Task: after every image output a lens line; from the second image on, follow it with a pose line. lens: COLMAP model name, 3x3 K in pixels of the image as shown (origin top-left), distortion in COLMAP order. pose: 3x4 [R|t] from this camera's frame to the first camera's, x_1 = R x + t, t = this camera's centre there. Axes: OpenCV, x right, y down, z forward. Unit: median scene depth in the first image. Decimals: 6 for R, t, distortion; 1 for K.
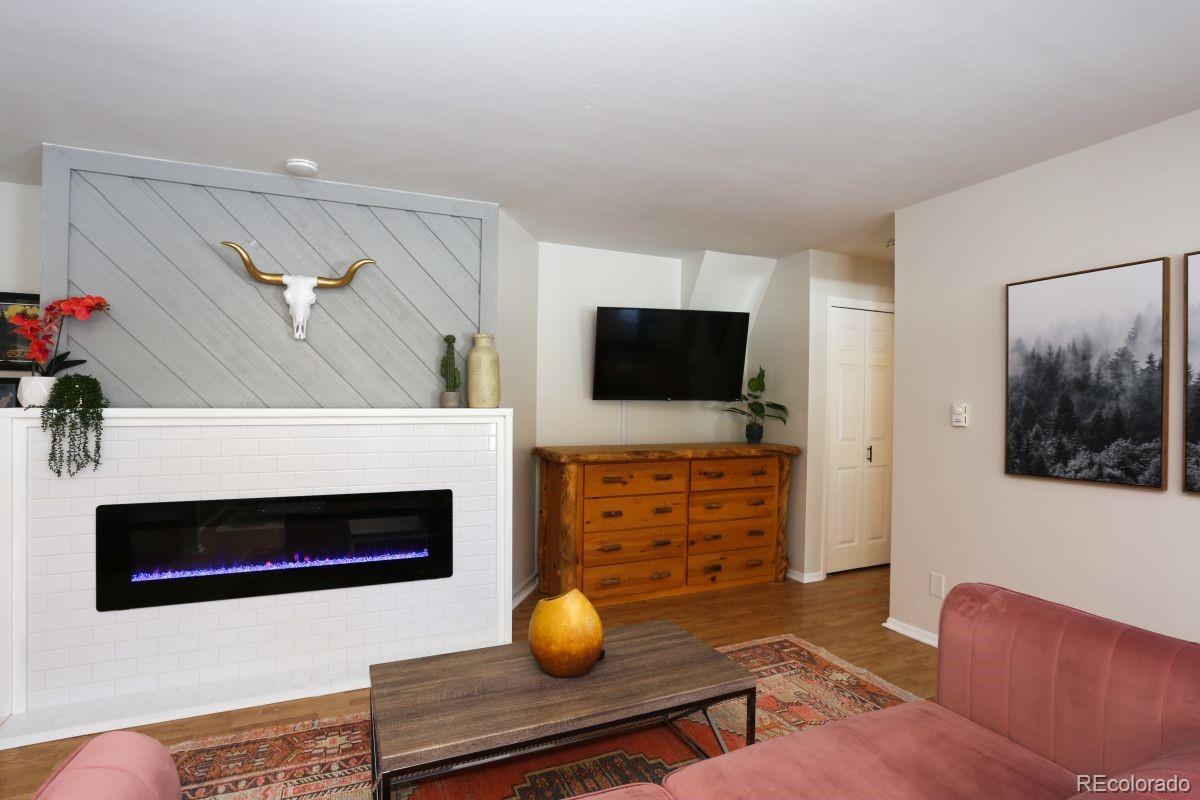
lens RADIAL K [[596.4, 0, 600.0], [0, 596.4, 400.0], [0, 0, 1]] dist [-0.075313, 0.032669]
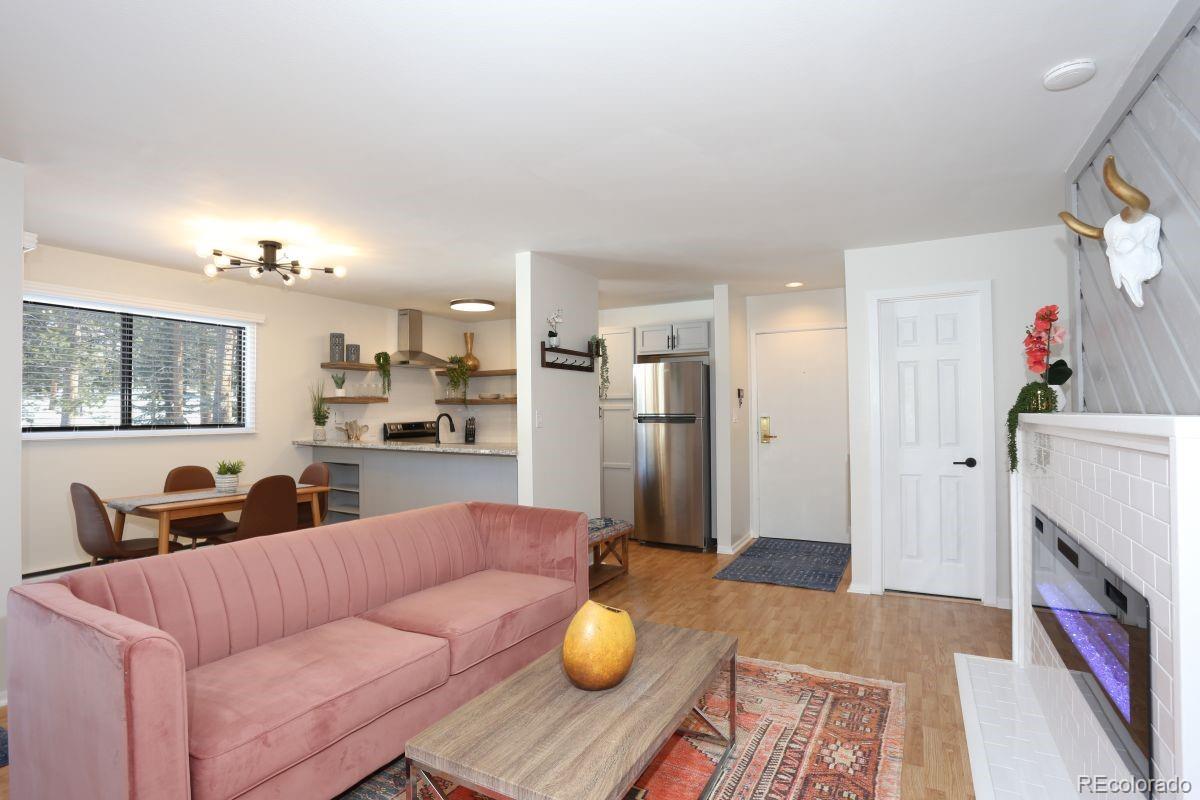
lens RADIAL K [[596.4, 0, 600.0], [0, 596.4, 400.0], [0, 0, 1]] dist [-0.075313, 0.032669]
pose [[-0.796474, -0.010955, -0.604573, 0.400551], [0.008484, 0.999535, -0.029288, 0.013882], [0.604613, -0.028457, -0.796011, 1.343838]]
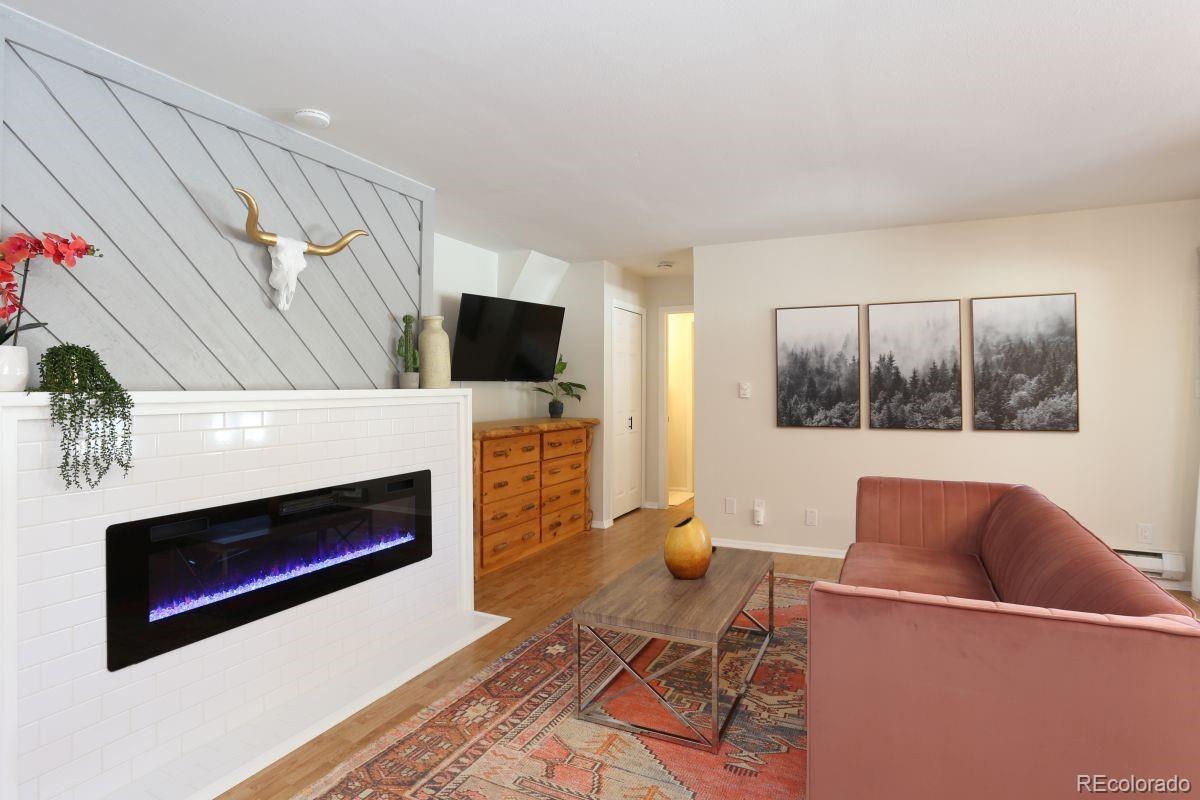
lens RADIAL K [[622.9, 0, 596.1], [0, 622.9, 368.8], [0, 0, 1]] dist [-0.038730, 0.001303]
pose [[0.763208, 0.011940, 0.646043, -0.886088], [0.001357, 0.999797, -0.020081, 0.001308], [-0.646152, 0.016202, 0.763037, 0.010176]]
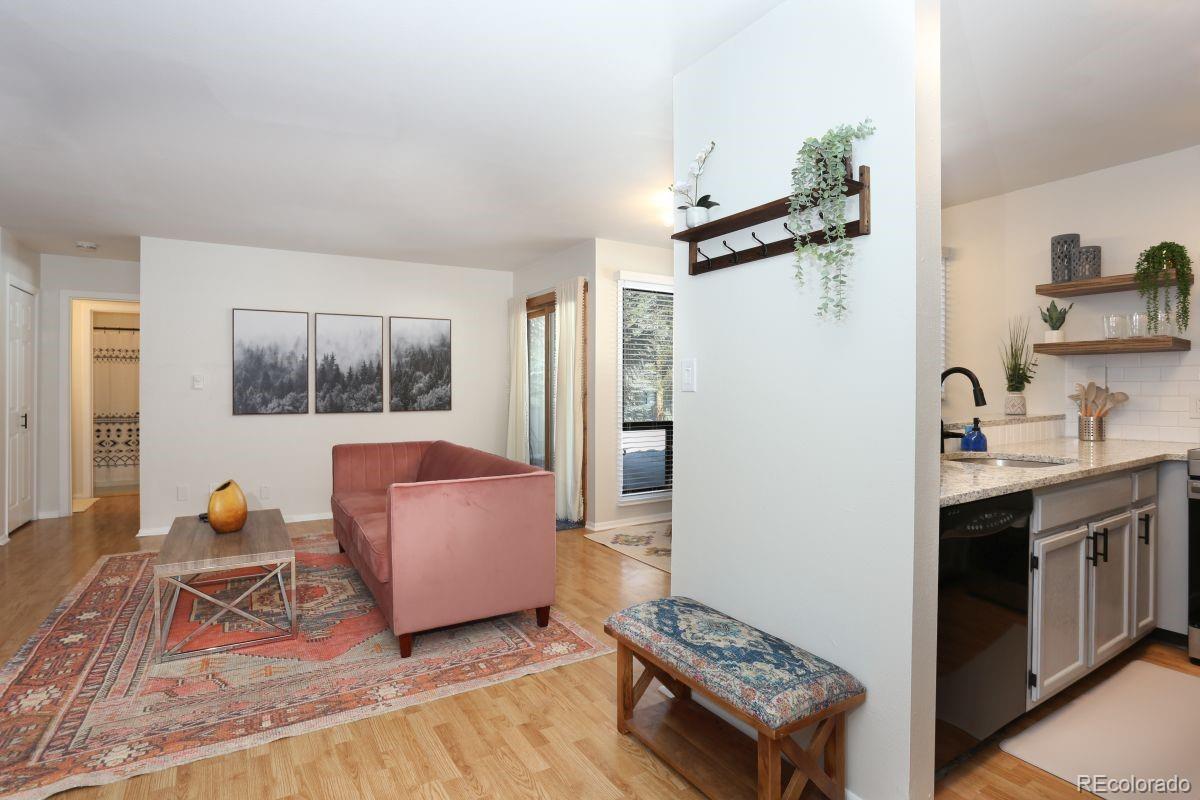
lens RADIAL K [[601.6, 0, 591.4], [0, 601.6, 398.7], [0, 0, 1]] dist [-0.057089, 0.022819]
pose [[-0.115750, -0.024401, 0.992979, -1.370244], [-0.008063, 0.999688, 0.023626, 0.028708], [-0.993246, -0.005272, -0.115910, 0.130656]]
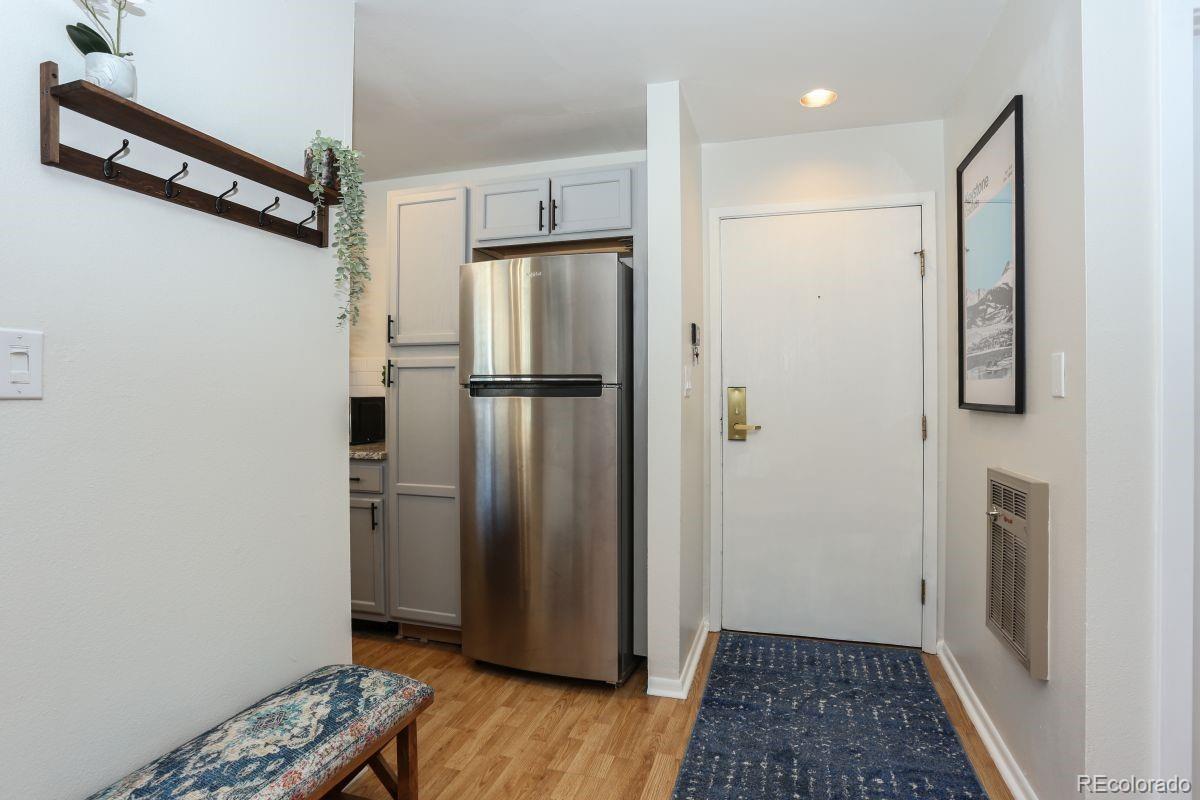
lens RADIAL K [[669.5, 0, 568.3], [0, 669.5, 396.2], [0, 0, 1]] dist [-0.002286, -0.000069]
pose [[-0.694926, 0.001345, -0.719080, -0.413443], [0.003332, 0.999994, -0.001350, 0.038060], [0.719074, -0.003334, -0.694926, 0.498986]]
